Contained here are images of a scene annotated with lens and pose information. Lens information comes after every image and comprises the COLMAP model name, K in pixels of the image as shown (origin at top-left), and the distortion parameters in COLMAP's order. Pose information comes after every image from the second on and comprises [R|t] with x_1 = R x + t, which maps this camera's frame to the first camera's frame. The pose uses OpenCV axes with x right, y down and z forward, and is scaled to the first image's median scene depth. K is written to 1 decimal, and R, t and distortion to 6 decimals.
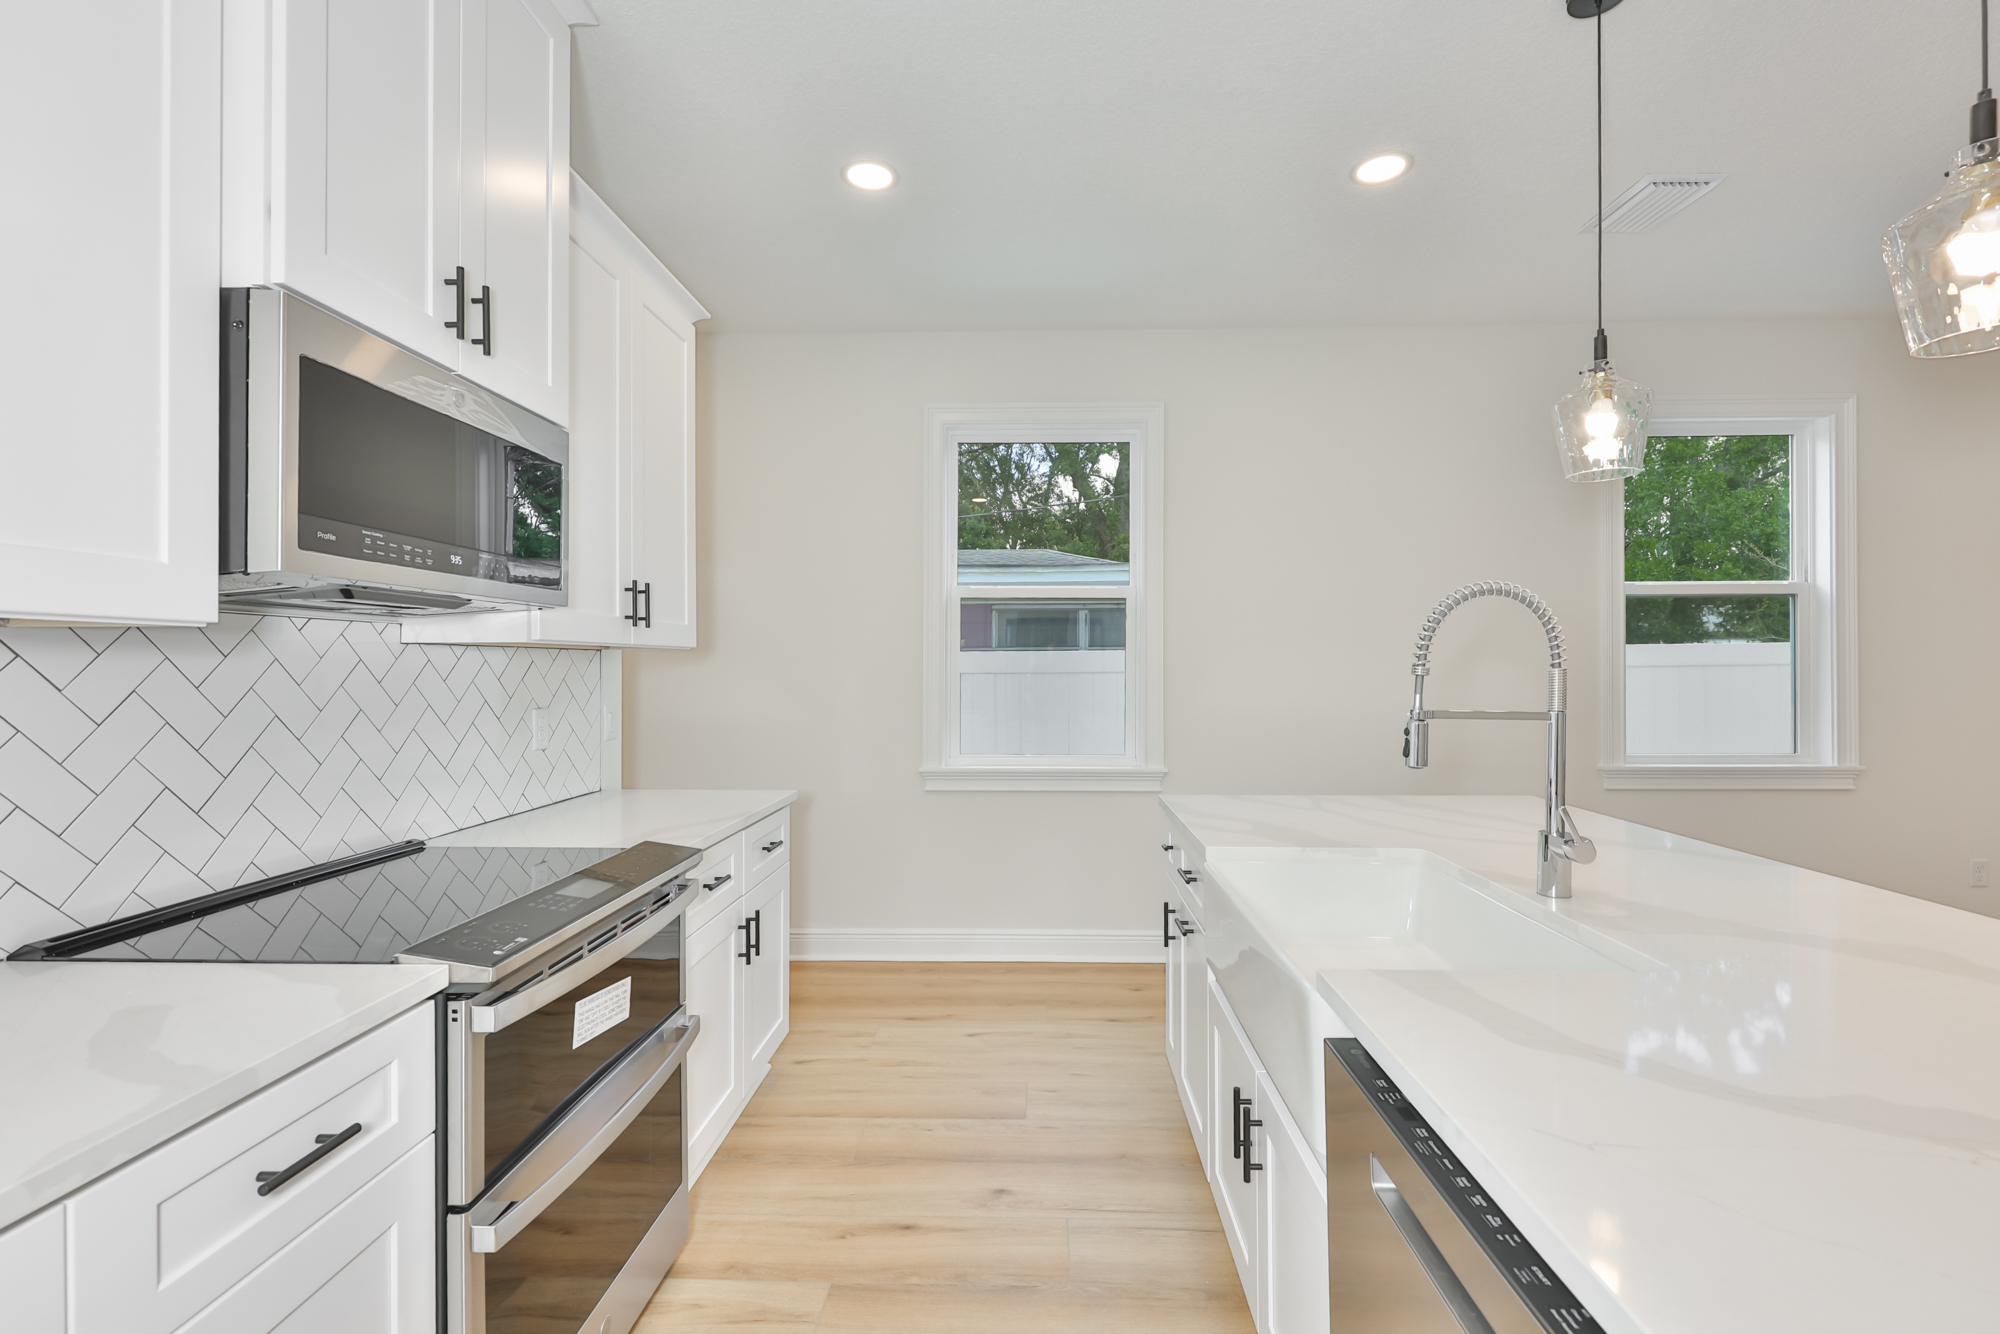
lens RADIAL K [[846.4, 0, 1002.1], [0, 846.4, 654.4], [0, 0, 1]] dist [-0.002063, -0.000248]
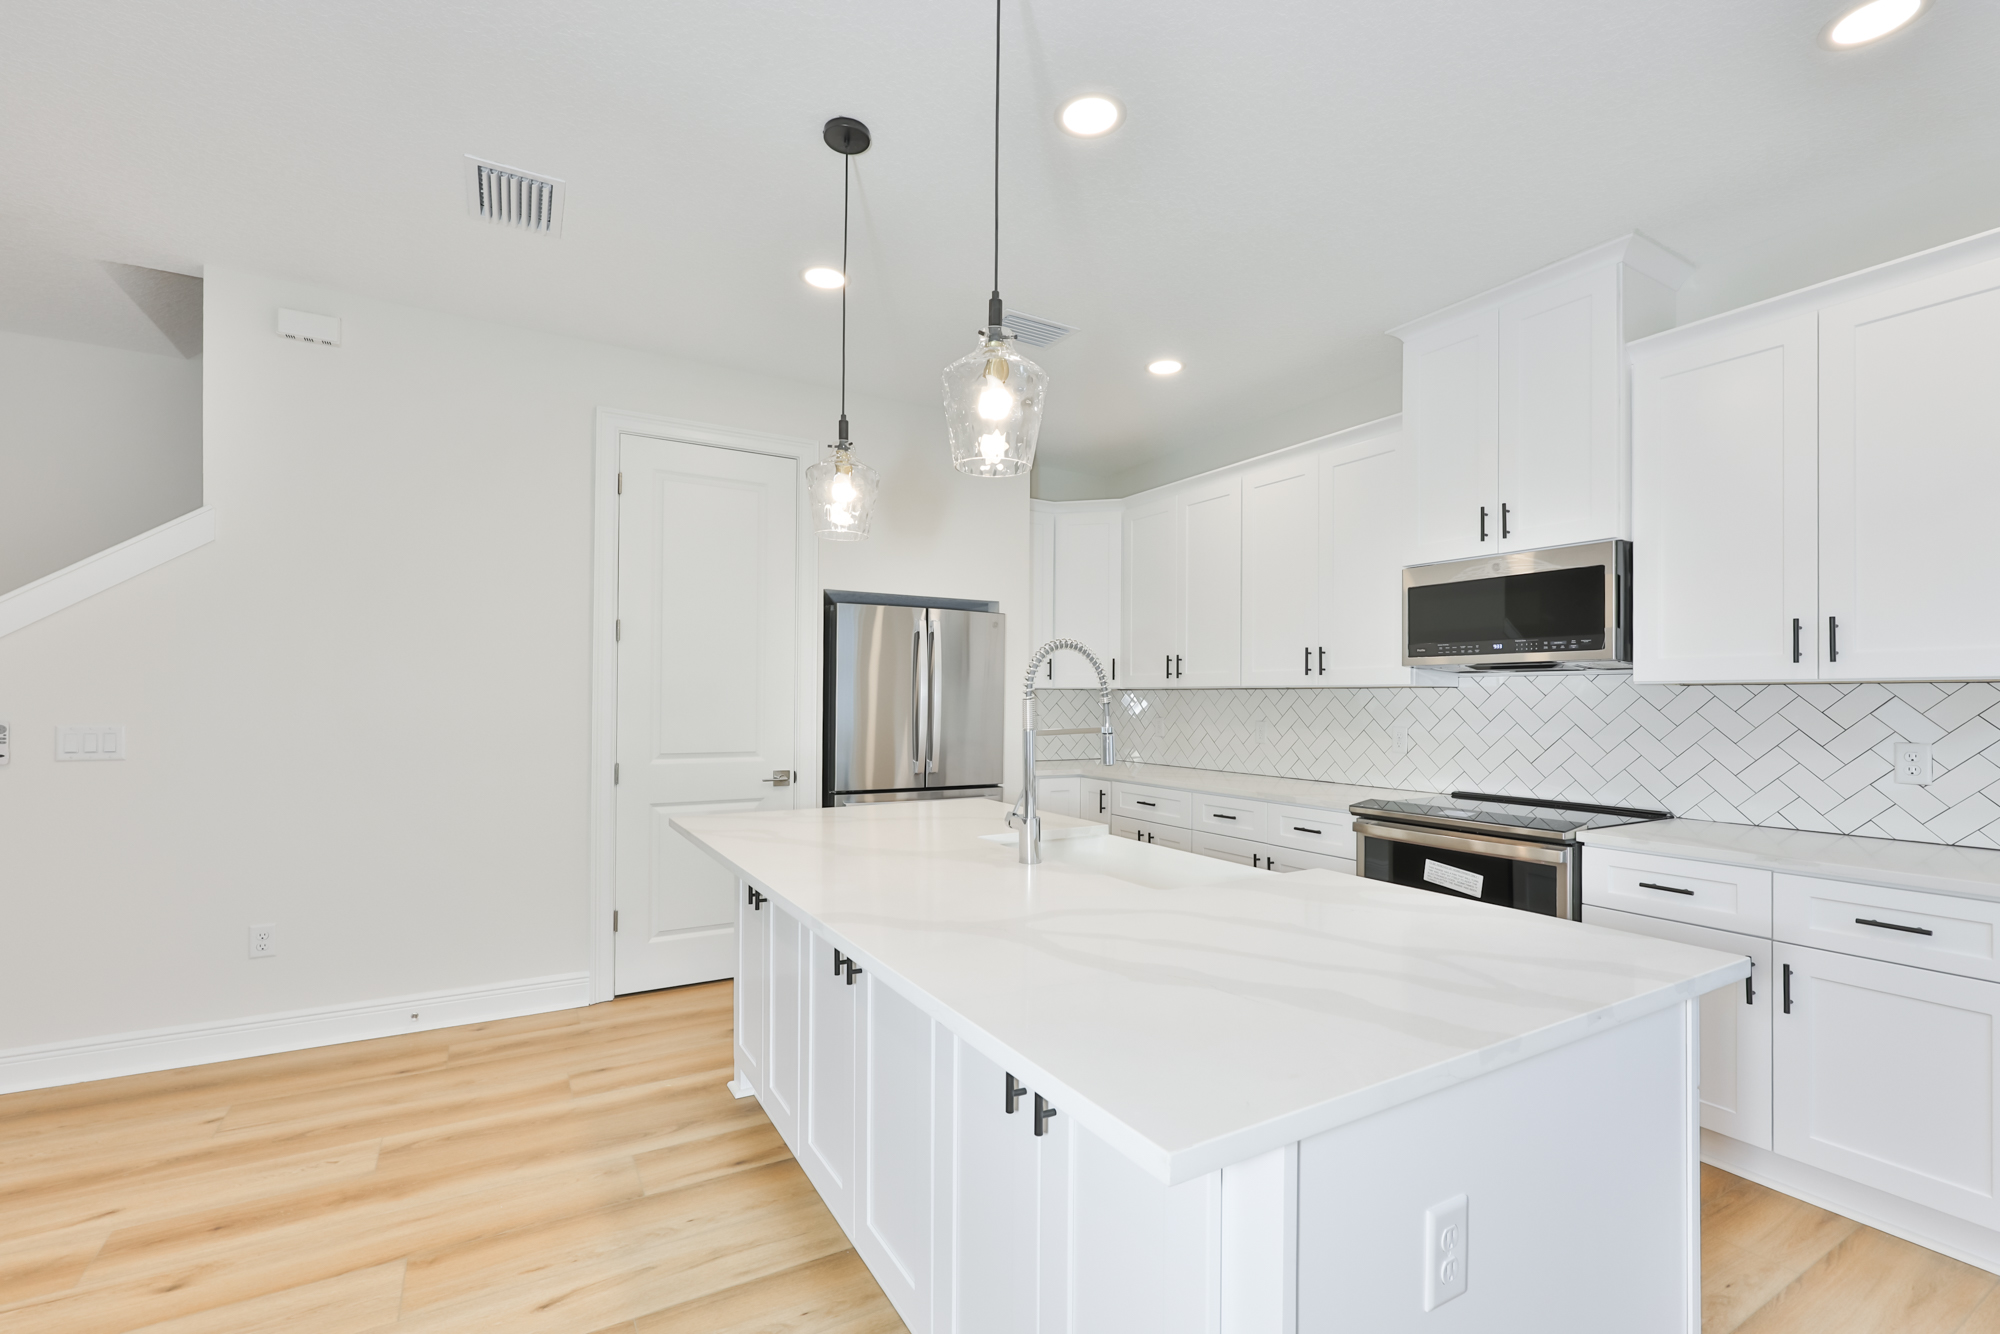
lens RADIAL K [[854.5, 0, 970.7], [0, 854.5, 690.6], [0, 0, 1]] dist [-0.008597, -0.000325]
pose [[-0.849037, -0.006678, -0.528291, 1.060617], [0.005896, 0.999738, -0.022113, 0.021236], [0.528301, -0.021890, -0.848775, 1.471325]]
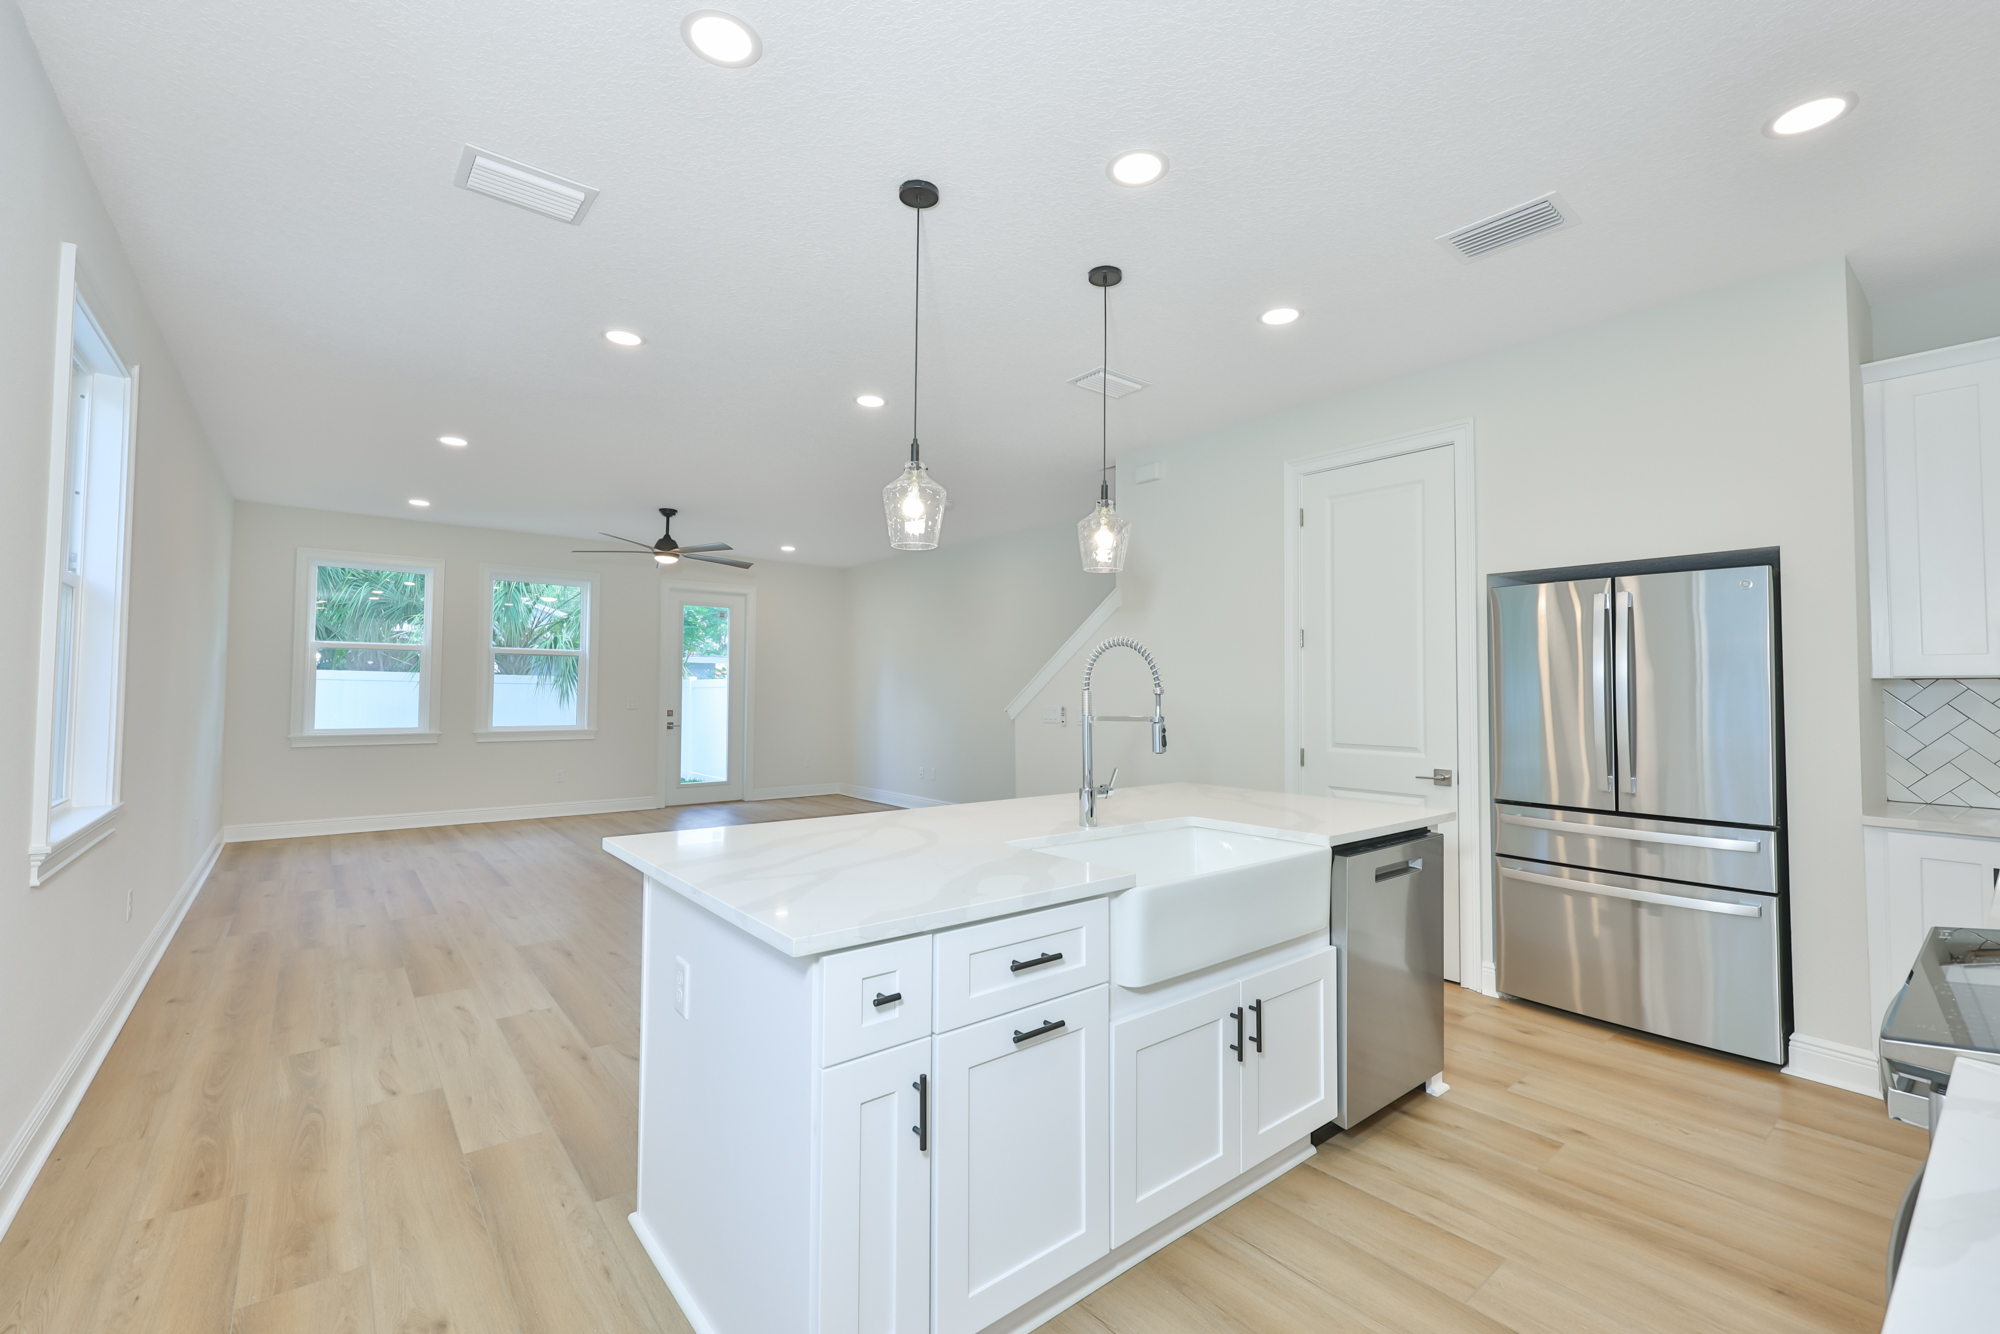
lens RADIAL K [[846.4, 0, 1002.1], [0, 846.4, 654.4], [0, 0, 1]] dist [-0.002063, -0.000248]
pose [[-0.668027, 0.031182, 0.743483, -0.324059], [-0.017845, 0.998163, -0.057897, 0.030126], [-0.743923, -0.051944, -0.666243, 1.556674]]
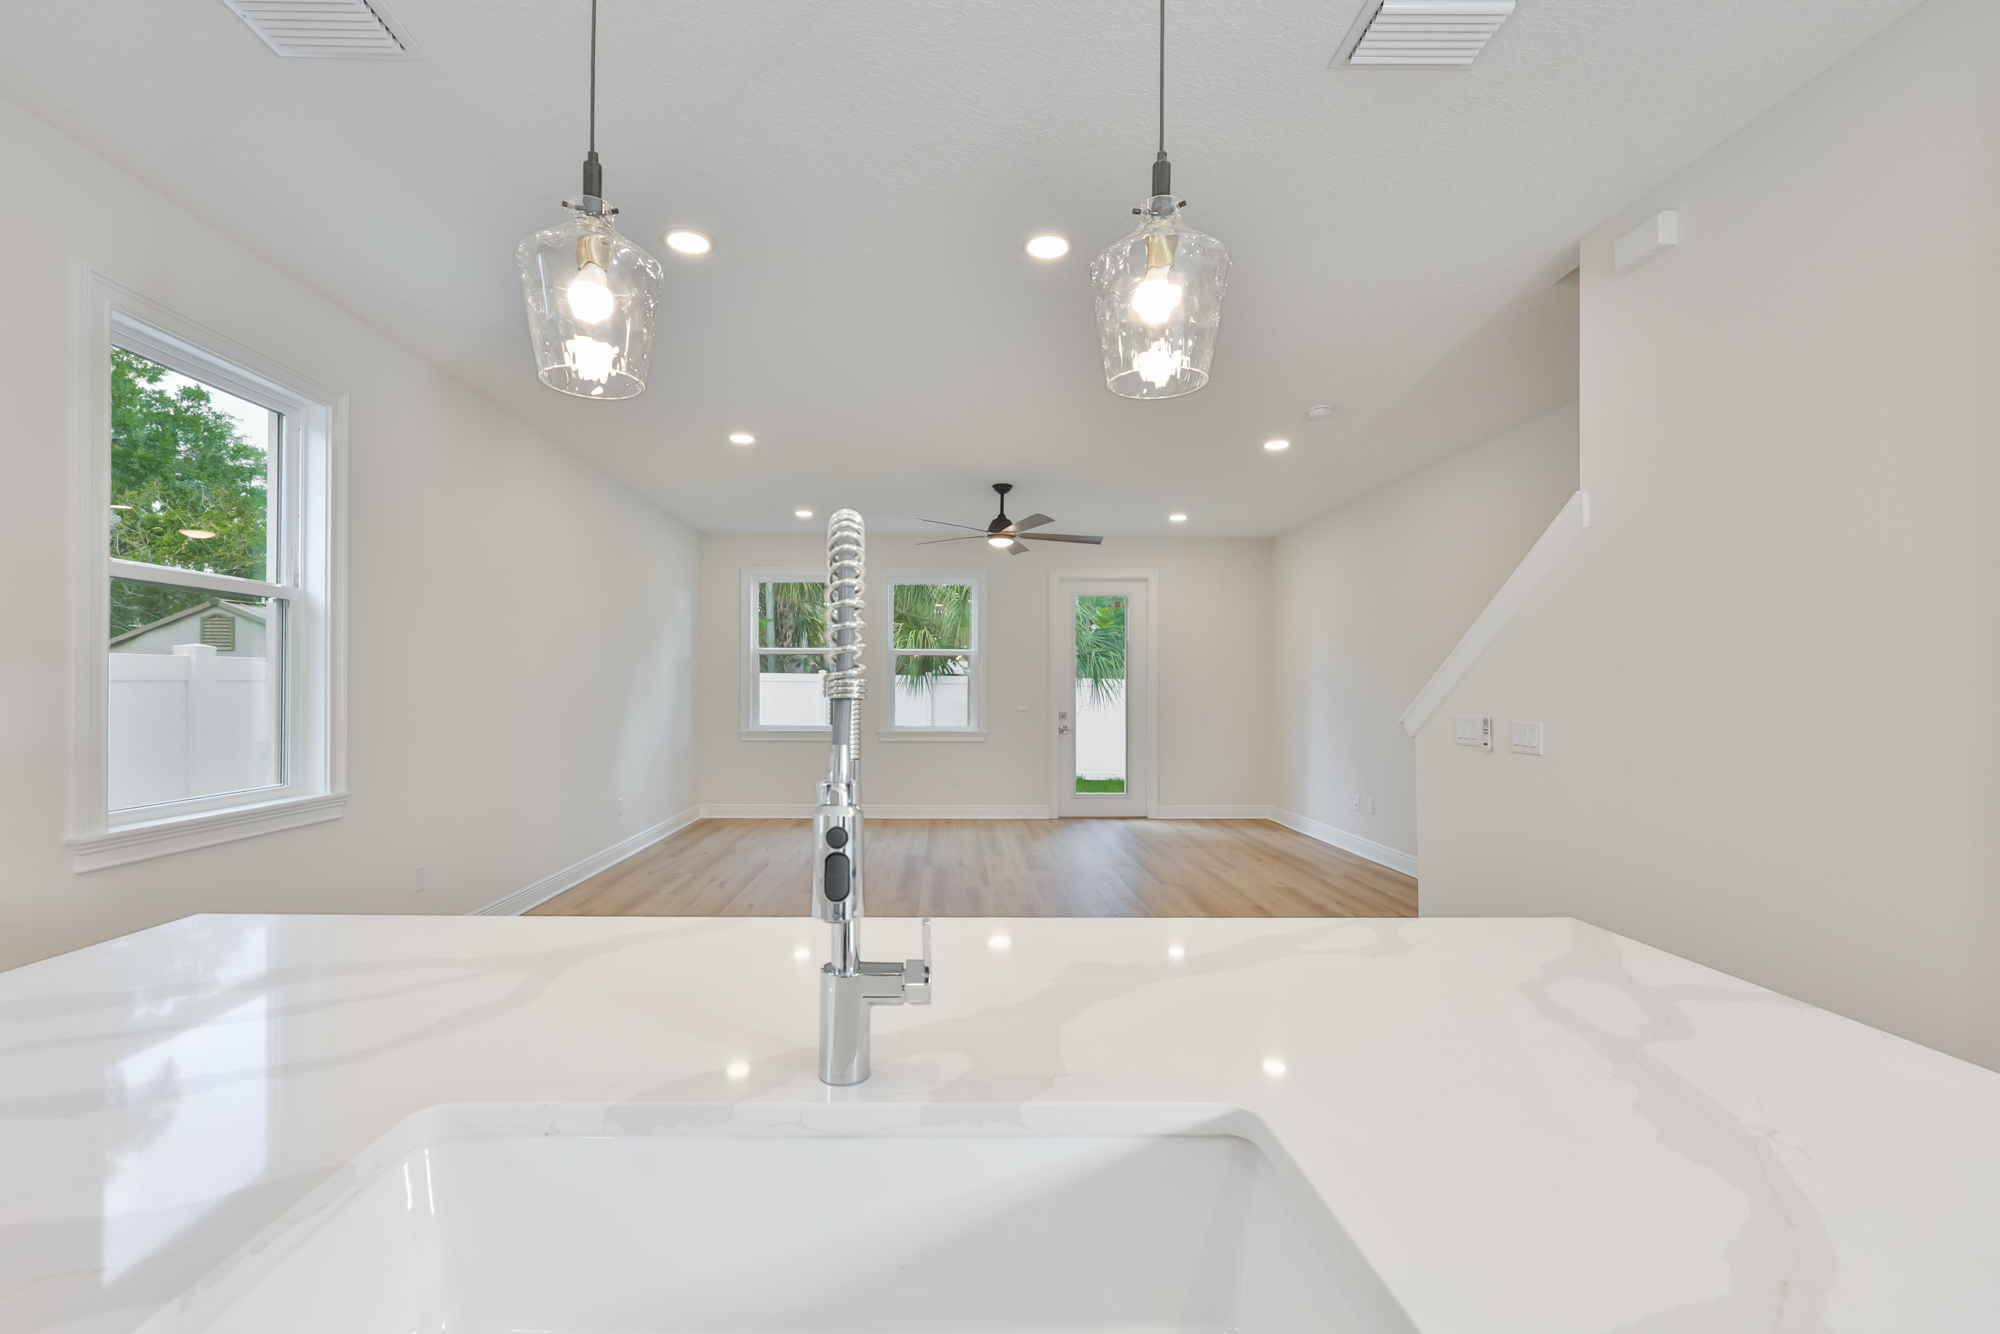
lens RADIAL K [[863.7, 0, 952.0], [0, 863.7, 678.0], [0, 0, 1]] dist [-0.001484, -0.000302]
pose [[-0.057538, 0.015385, 0.998225, 0.045734], [-0.023008, 0.999595, -0.016733, 0.013081], [-0.998078, -0.023930, -0.057161, 0.673814]]
